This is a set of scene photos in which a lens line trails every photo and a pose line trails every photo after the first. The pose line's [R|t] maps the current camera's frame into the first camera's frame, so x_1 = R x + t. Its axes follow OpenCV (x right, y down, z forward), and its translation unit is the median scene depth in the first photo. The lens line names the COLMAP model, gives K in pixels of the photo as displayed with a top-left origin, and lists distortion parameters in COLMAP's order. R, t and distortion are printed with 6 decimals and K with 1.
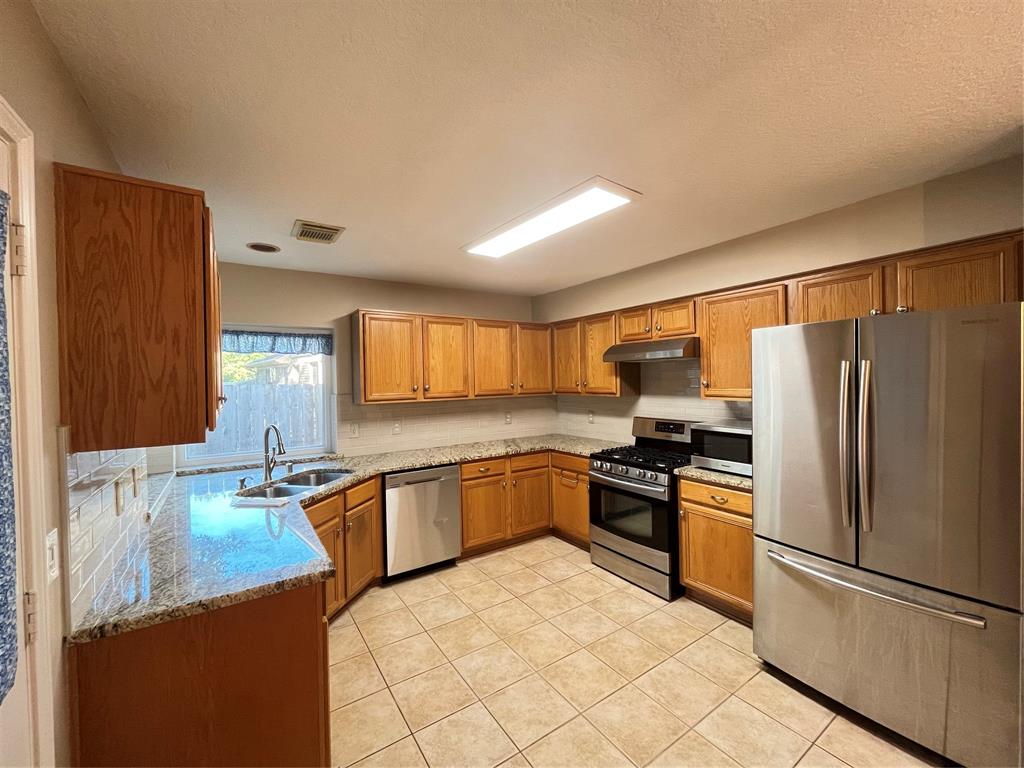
lens RADIAL K [[413.9, 0, 510.4], [0, 413.9, 384.2], [0, 0, 1]] dist [-0.004104, -0.000017]
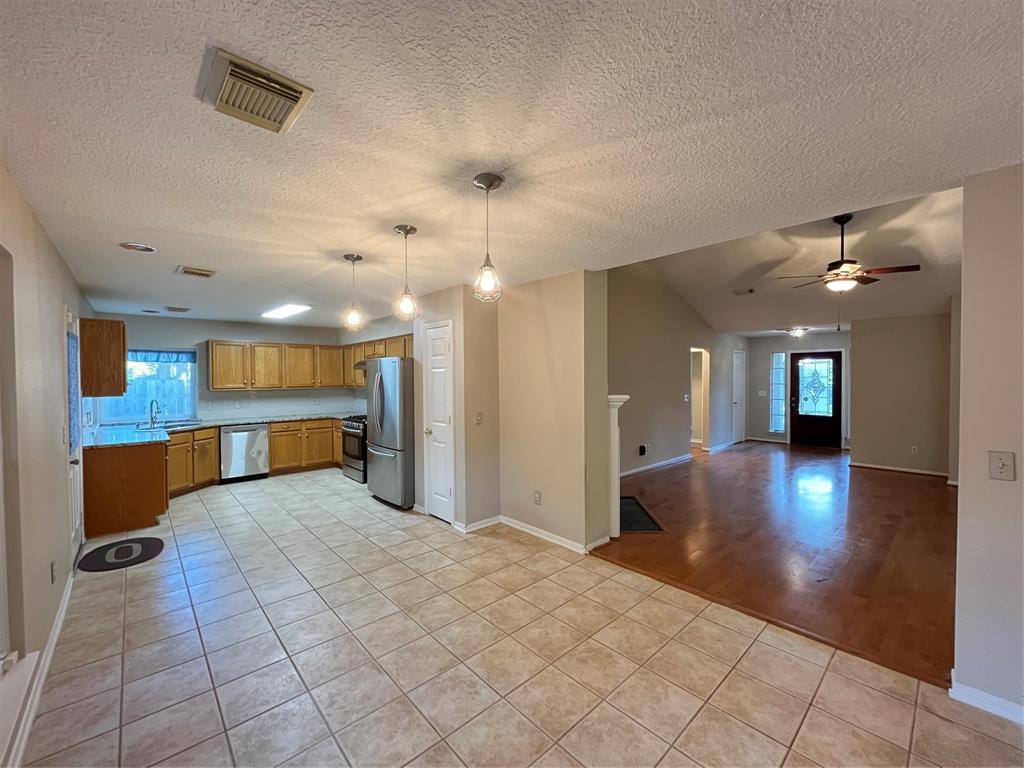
lens RADIAL K [[413.9, 0, 514.4], [0, 413.9, 384.0], [0, 0, 1]] dist [-0.004104, -0.000017]
pose [[0.987965, 0.010743, 0.154307, 0.661291], [-0.011012, 0.999939, 0.000890, 0.001885], [-0.154288, -0.002579, 0.988023, -0.983634]]
